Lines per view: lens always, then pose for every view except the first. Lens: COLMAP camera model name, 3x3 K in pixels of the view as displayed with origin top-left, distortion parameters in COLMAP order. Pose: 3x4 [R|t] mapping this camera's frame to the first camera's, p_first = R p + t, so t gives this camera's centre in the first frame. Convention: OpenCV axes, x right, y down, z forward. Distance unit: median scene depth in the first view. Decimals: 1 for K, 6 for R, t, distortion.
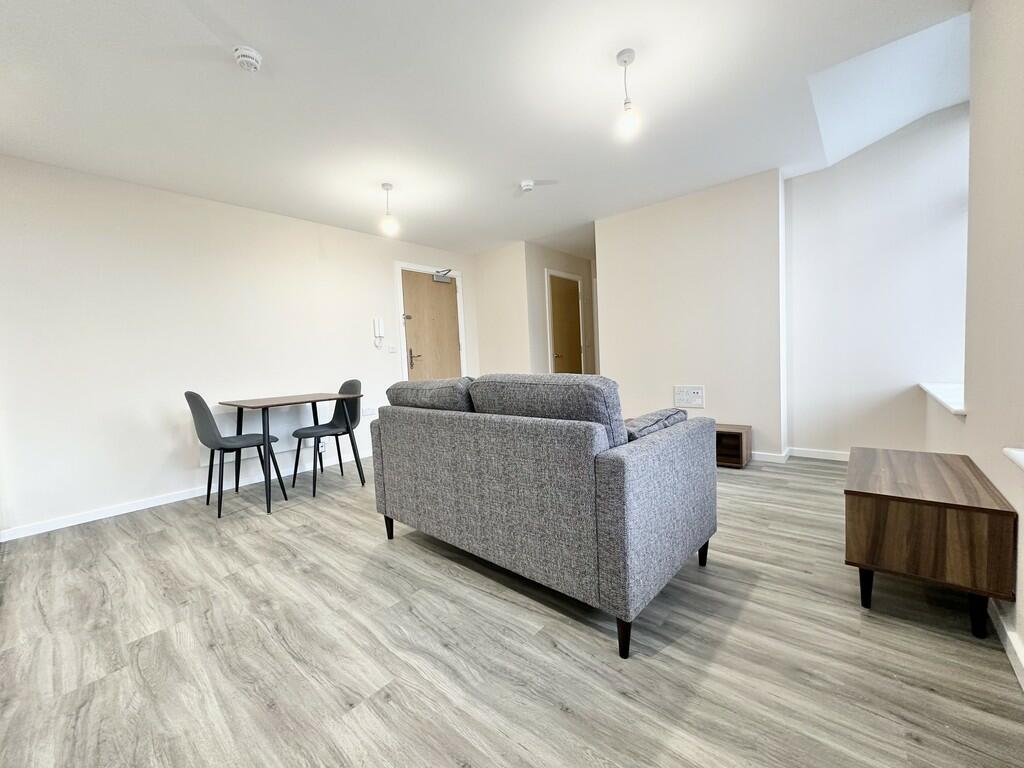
lens RADIAL K [[408.7, 0, 512.0], [0, 408.7, 384.0], [0, 0, 1]] dist [-0.001788, -0.000192]
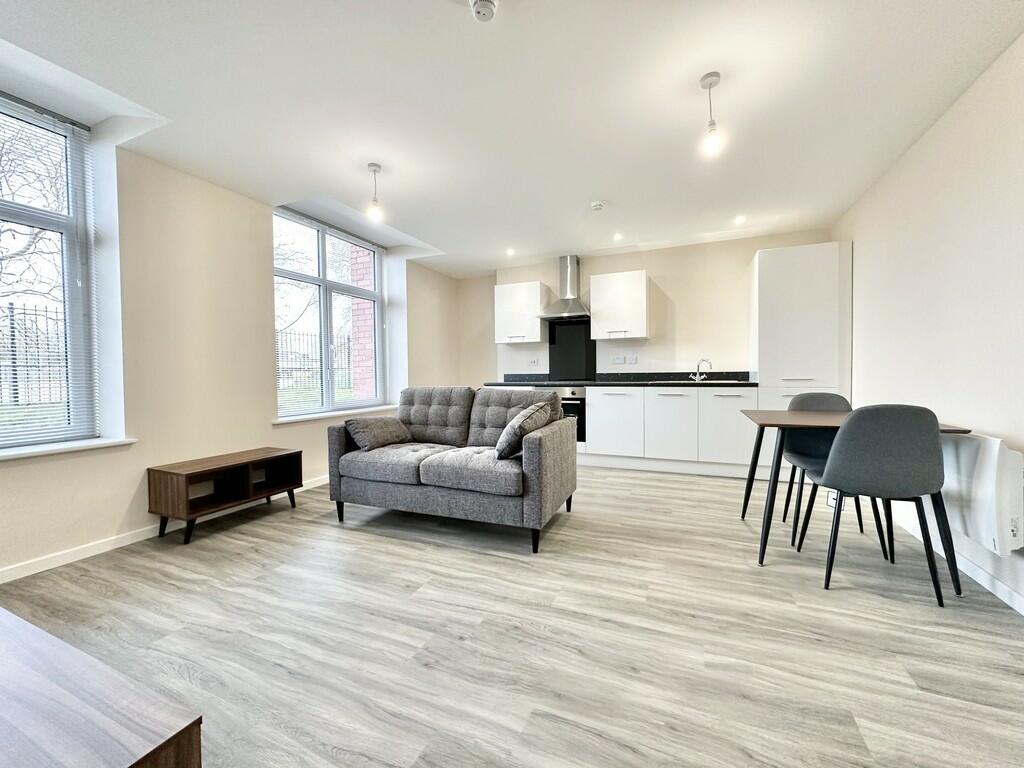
lens RADIAL K [[408.7, 0, 512.0], [0, 408.7, 384.0], [0, 0, 1]] dist [-0.001788, -0.000192]
pose [[-0.953145, 0.072316, -0.293742, 0.290612], [0.043400, 0.993651, 0.103799, -0.197209], [0.299384, 0.086188, -0.950232, 2.555684]]
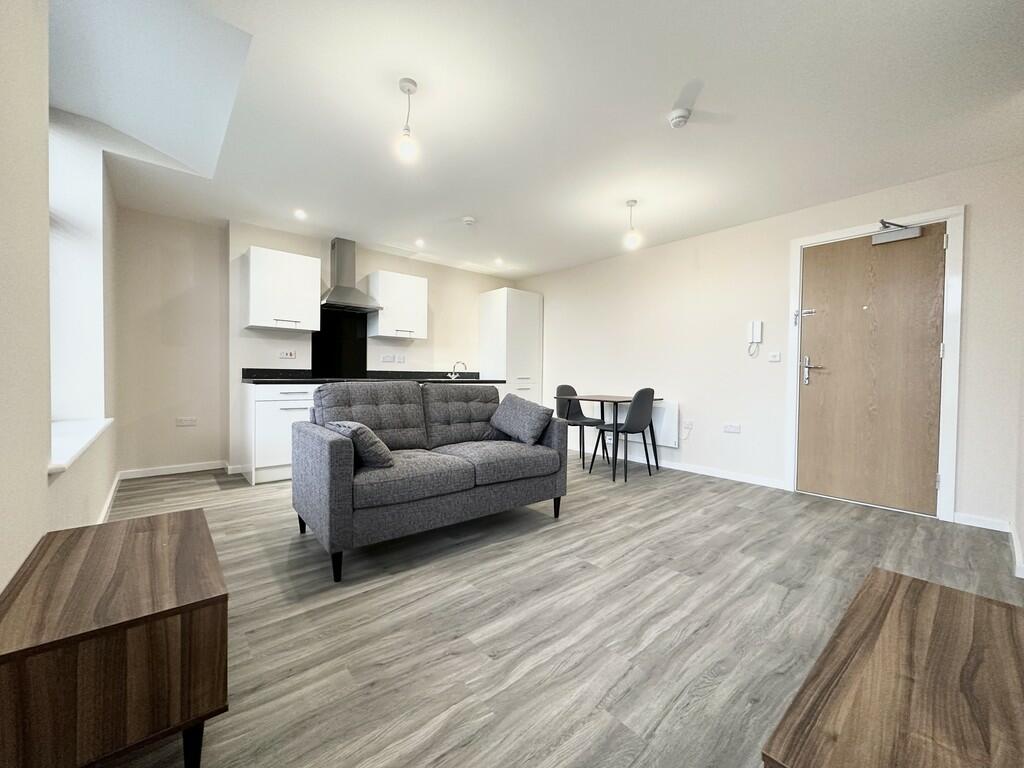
lens RADIAL K [[408.7, 0, 512.0], [0, 408.7, 384.0], [0, 0, 1]] dist [-0.001788, -0.000192]
pose [[-0.144543, 0.071998, -0.986876, 1.327888], [-0.067573, 0.994303, 0.082437, -0.155722], [0.987189, 0.078602, -0.138854, 1.478634]]
